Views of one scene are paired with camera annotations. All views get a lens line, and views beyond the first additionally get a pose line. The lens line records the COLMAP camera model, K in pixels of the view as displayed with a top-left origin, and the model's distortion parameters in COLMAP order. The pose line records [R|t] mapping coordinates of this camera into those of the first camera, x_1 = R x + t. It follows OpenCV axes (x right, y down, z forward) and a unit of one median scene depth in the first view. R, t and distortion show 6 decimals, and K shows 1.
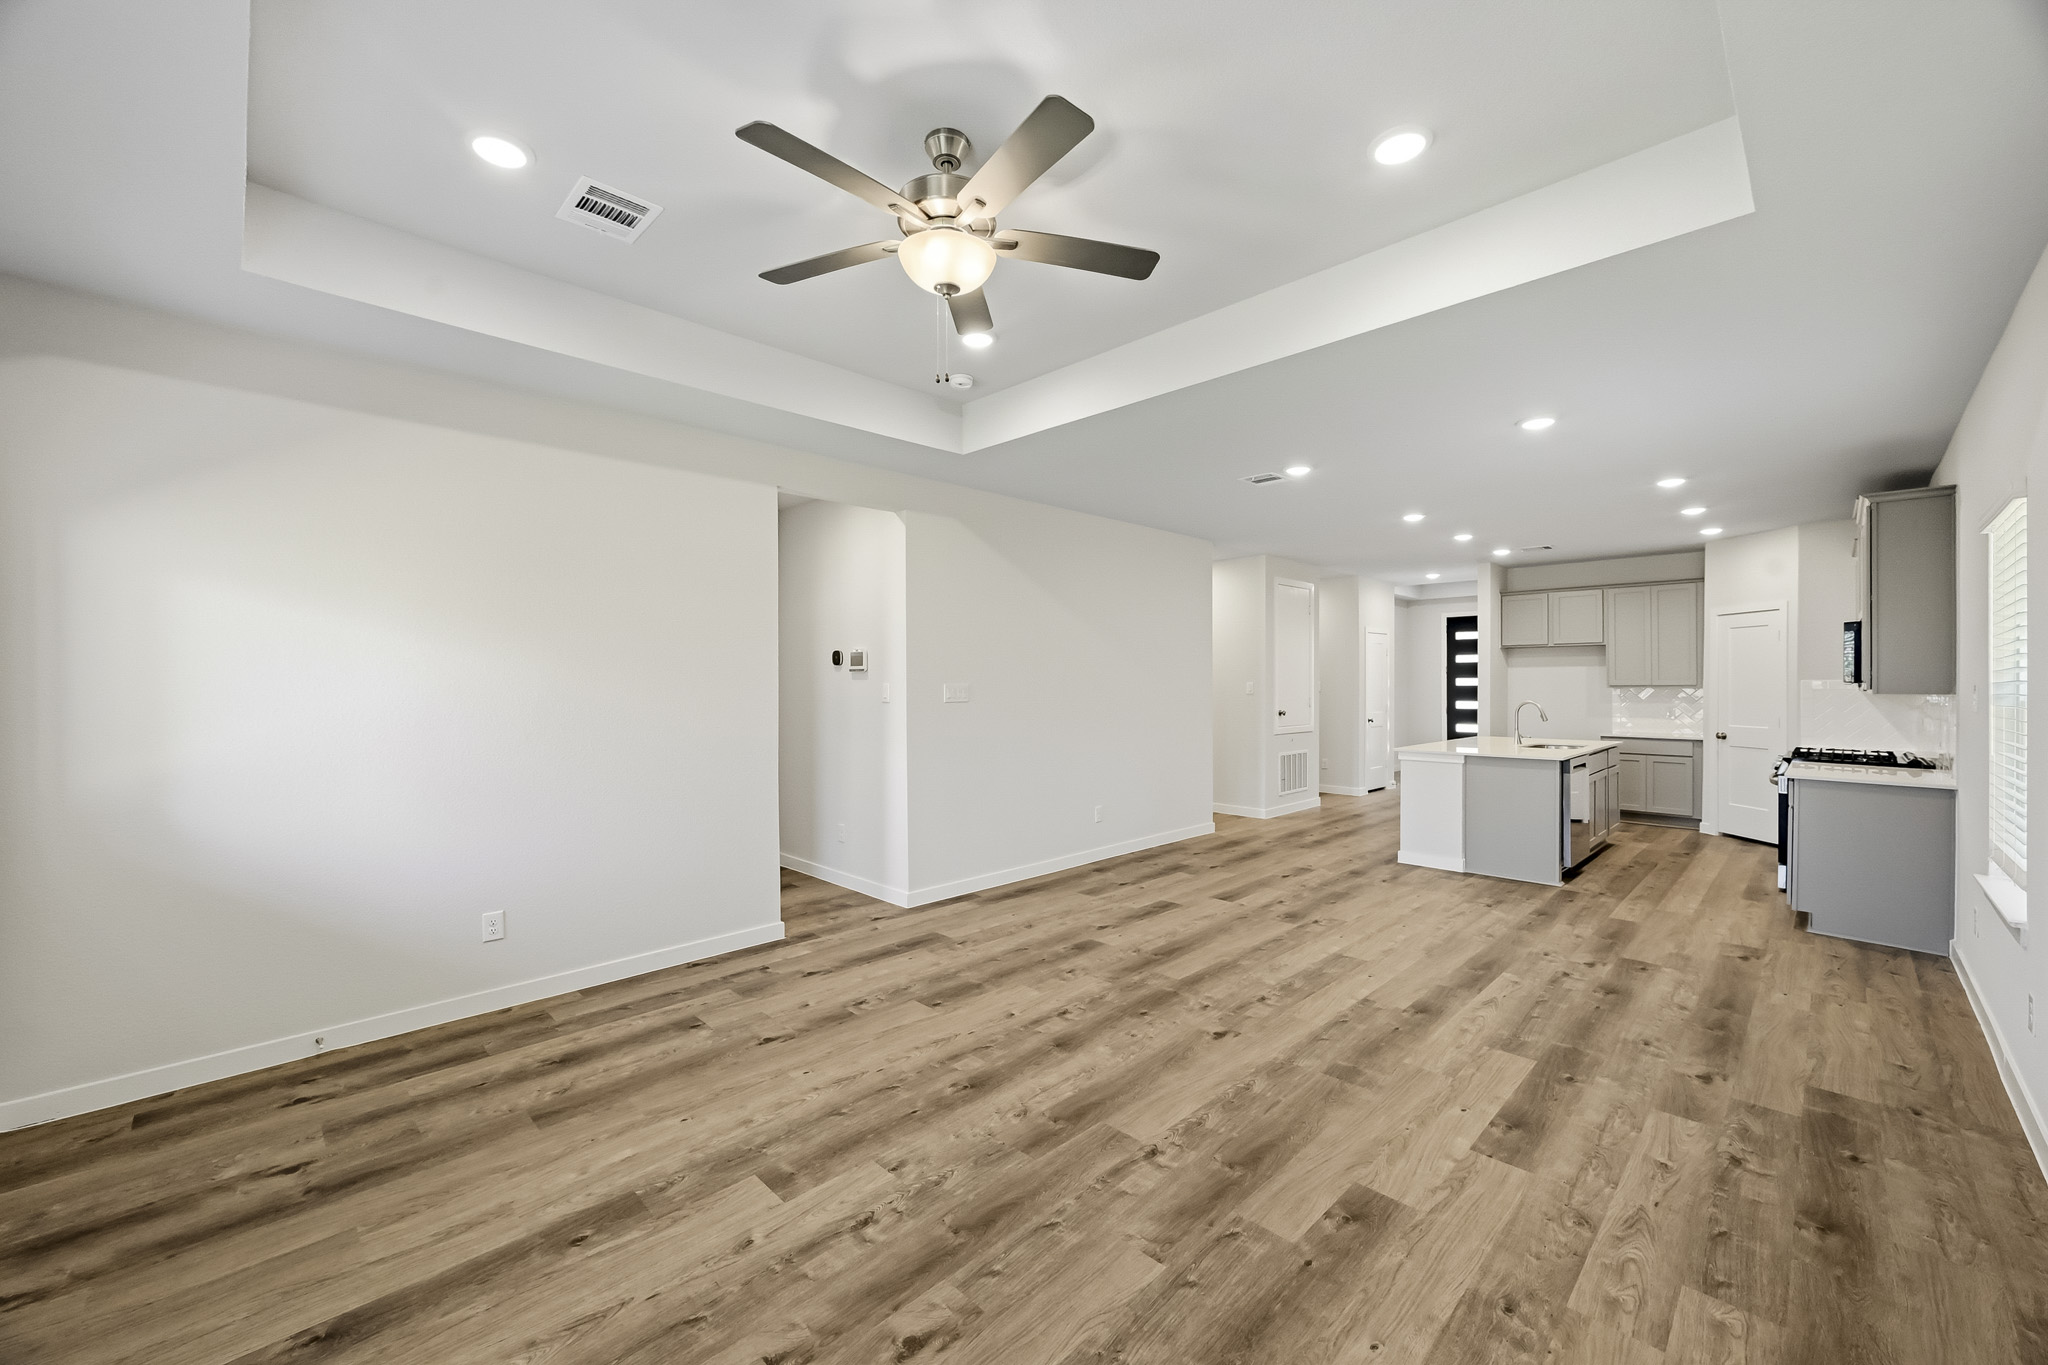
lens RADIAL K [[807.1, 0, 1020.0], [0, 807.1, 686.9], [0, 0, 1]] dist [0.002444, -0.000698]
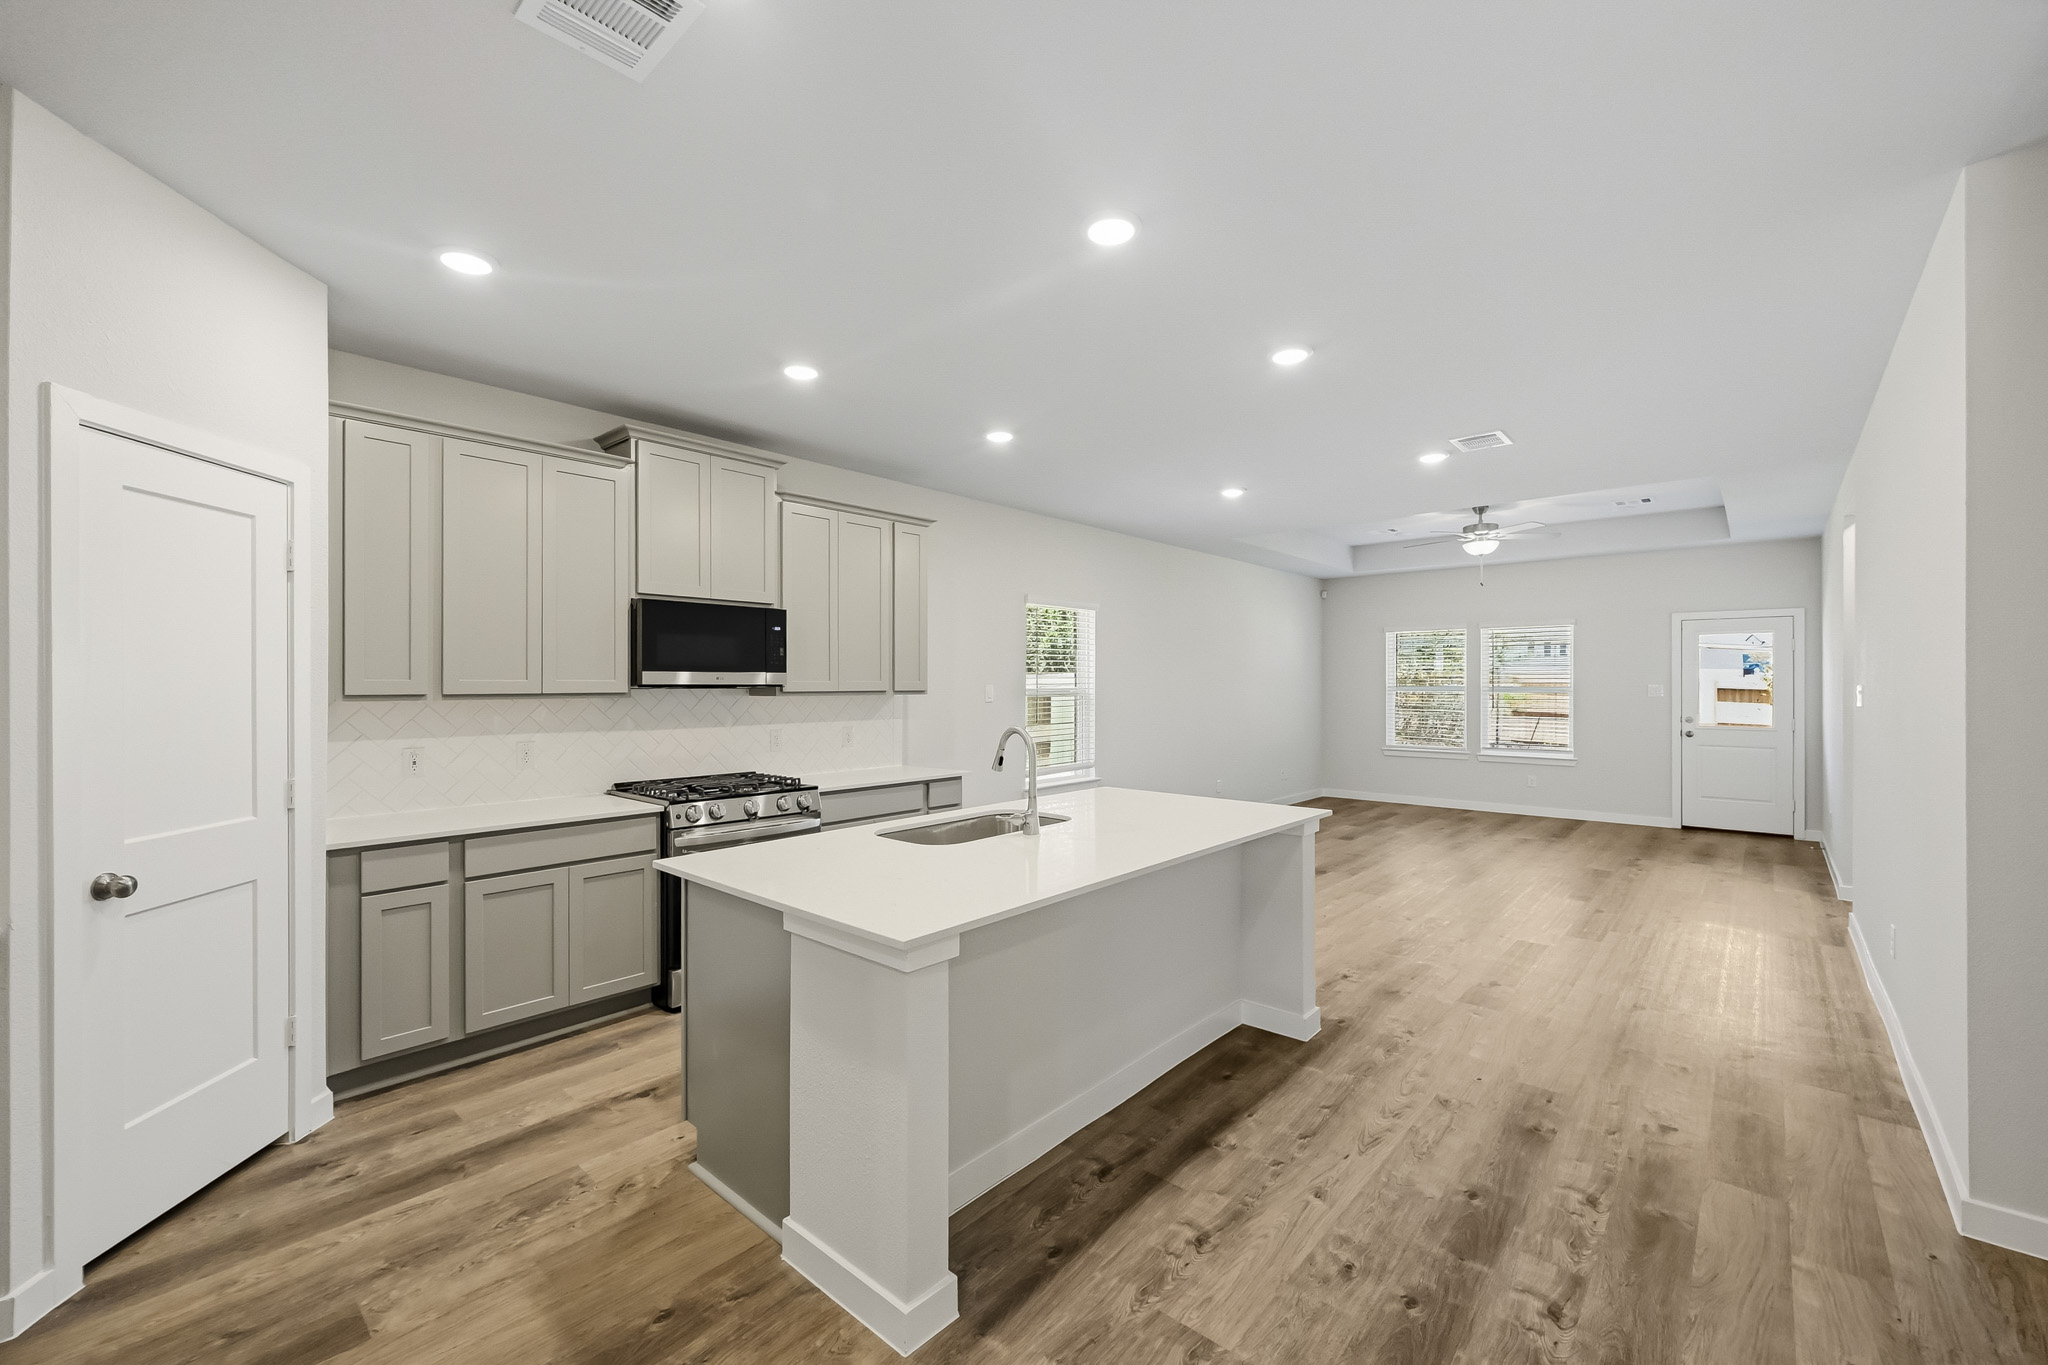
lens RADIAL K [[807.1, 0, 1031.6], [0, 807.1, 685.6], [0, 0, 1]] dist [0.002444, -0.000698]
pose [[-0.998203, 0.000993, -0.059915, 1.310336], [0.000527, 0.999969, 0.007795, -0.016188], [0.059921, 0.007750, -0.998173, 2.886134]]
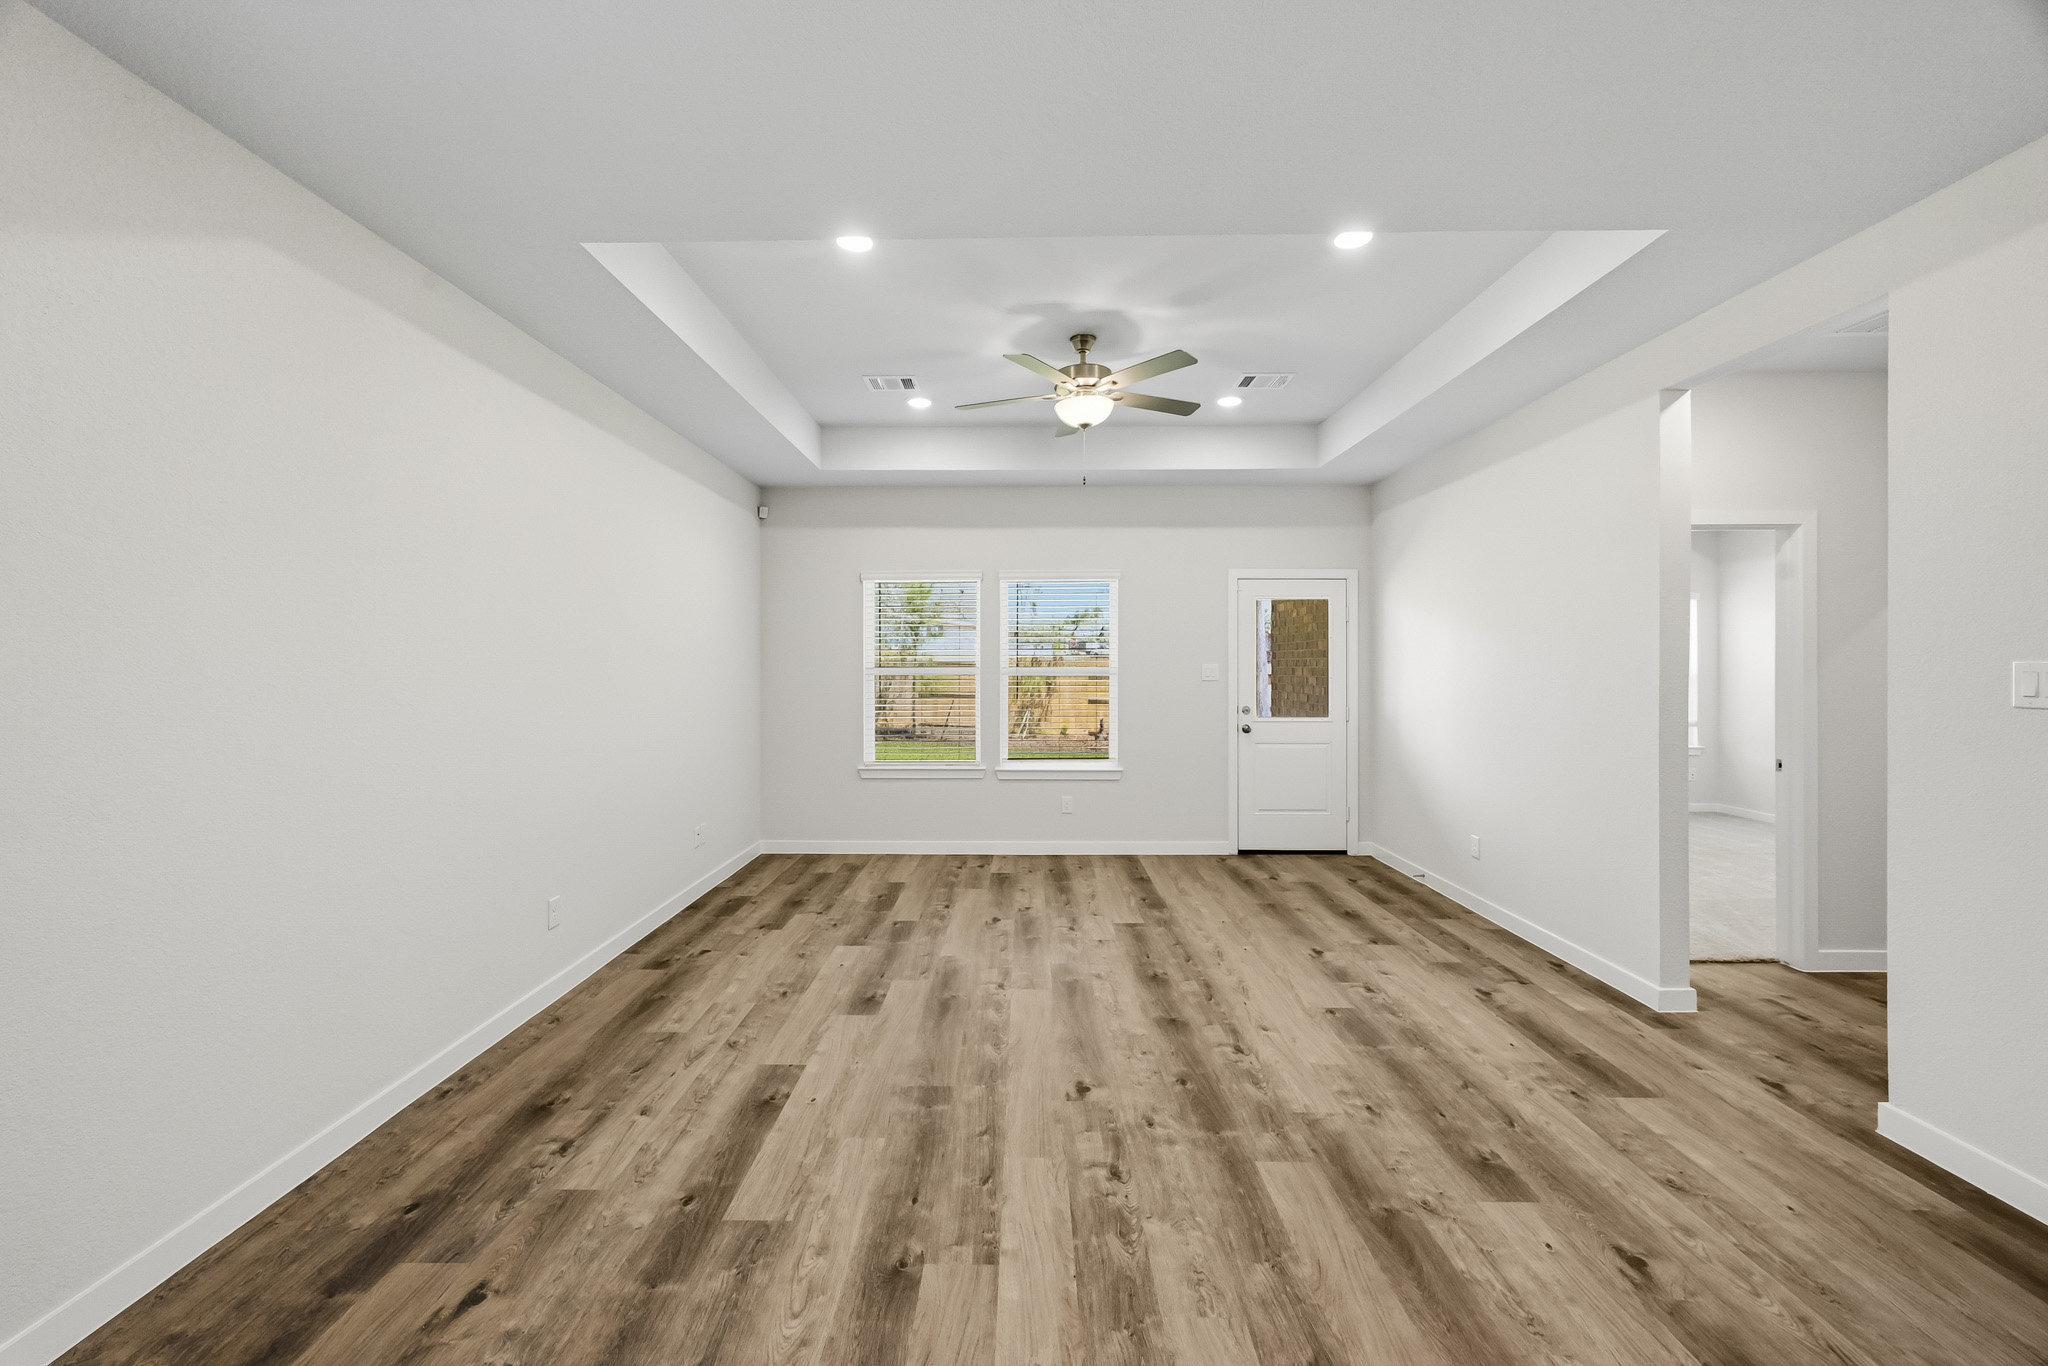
lens RADIAL K [[807.1, 0, 1008.4], [0, 807.1, 676.1], [0, 0, 1]] dist [0.002444, -0.000698]
pose [[-0.716316, 0.011930, -0.697675, 0.865631], [-0.000868, 0.999838, 0.017988, -0.003792], [0.697776, 0.013490, -0.716189, 1.522971]]
